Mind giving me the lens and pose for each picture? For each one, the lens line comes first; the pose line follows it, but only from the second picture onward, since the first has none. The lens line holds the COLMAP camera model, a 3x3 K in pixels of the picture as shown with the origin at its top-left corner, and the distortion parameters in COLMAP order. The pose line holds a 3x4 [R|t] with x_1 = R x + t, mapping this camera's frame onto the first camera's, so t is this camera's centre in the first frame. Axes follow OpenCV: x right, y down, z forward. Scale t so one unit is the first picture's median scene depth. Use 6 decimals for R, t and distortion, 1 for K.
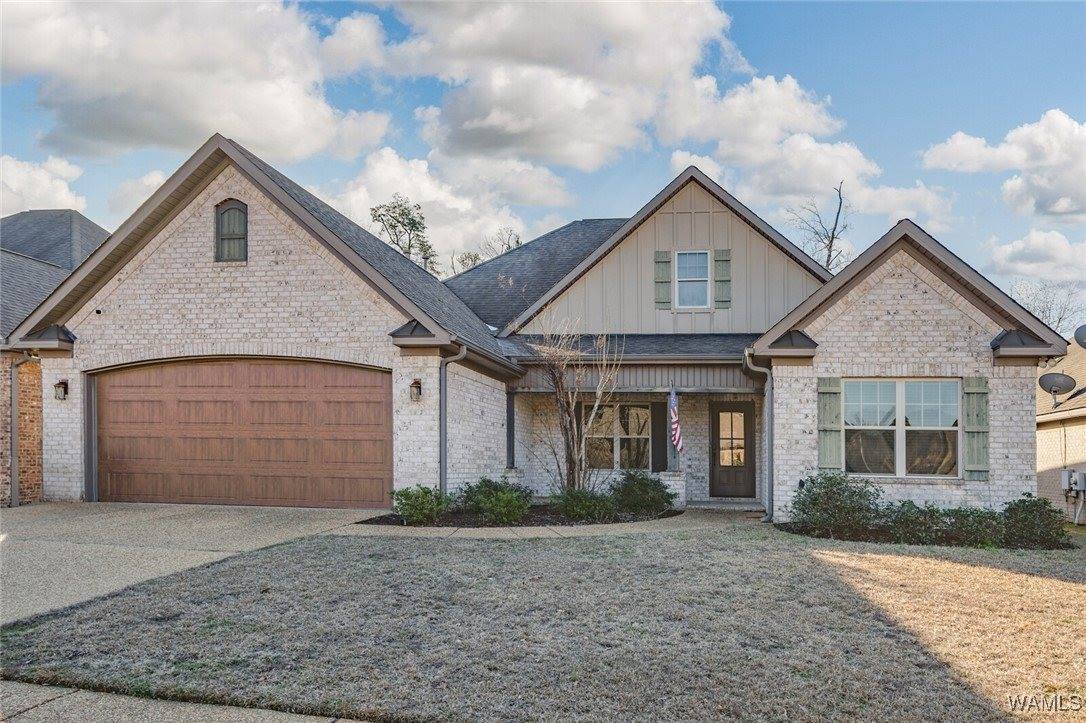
lens RADIAL K [[635.4, 0, 543.0], [0, 635.4, 361.5], [0, 0, 1]] dist [0.003187, -0.000317]
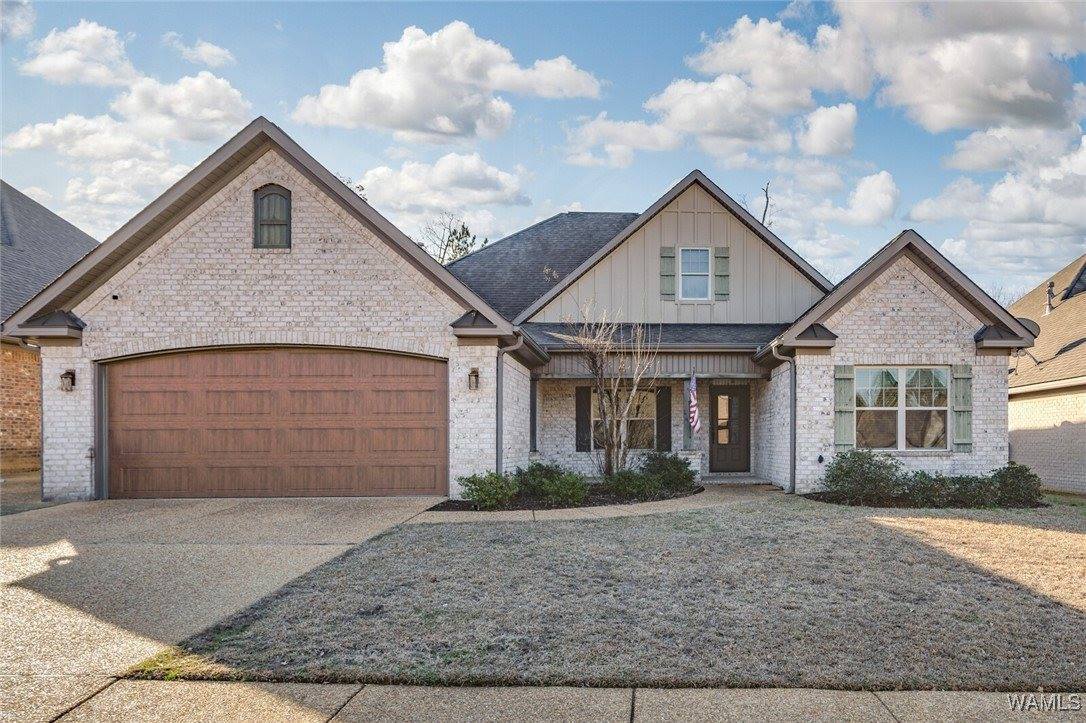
lens RADIAL K [[623.4, 0, 542.9], [0, 623.4, 343.5], [0, 0, 1]] dist [0.002215, 0.001275]
pose [[0.986051, 0.001355, 0.166437, -0.252541], [-0.001841, 0.999994, 0.002764, -0.015043], [-0.166433, -0.003032, 0.986048, -0.014593]]
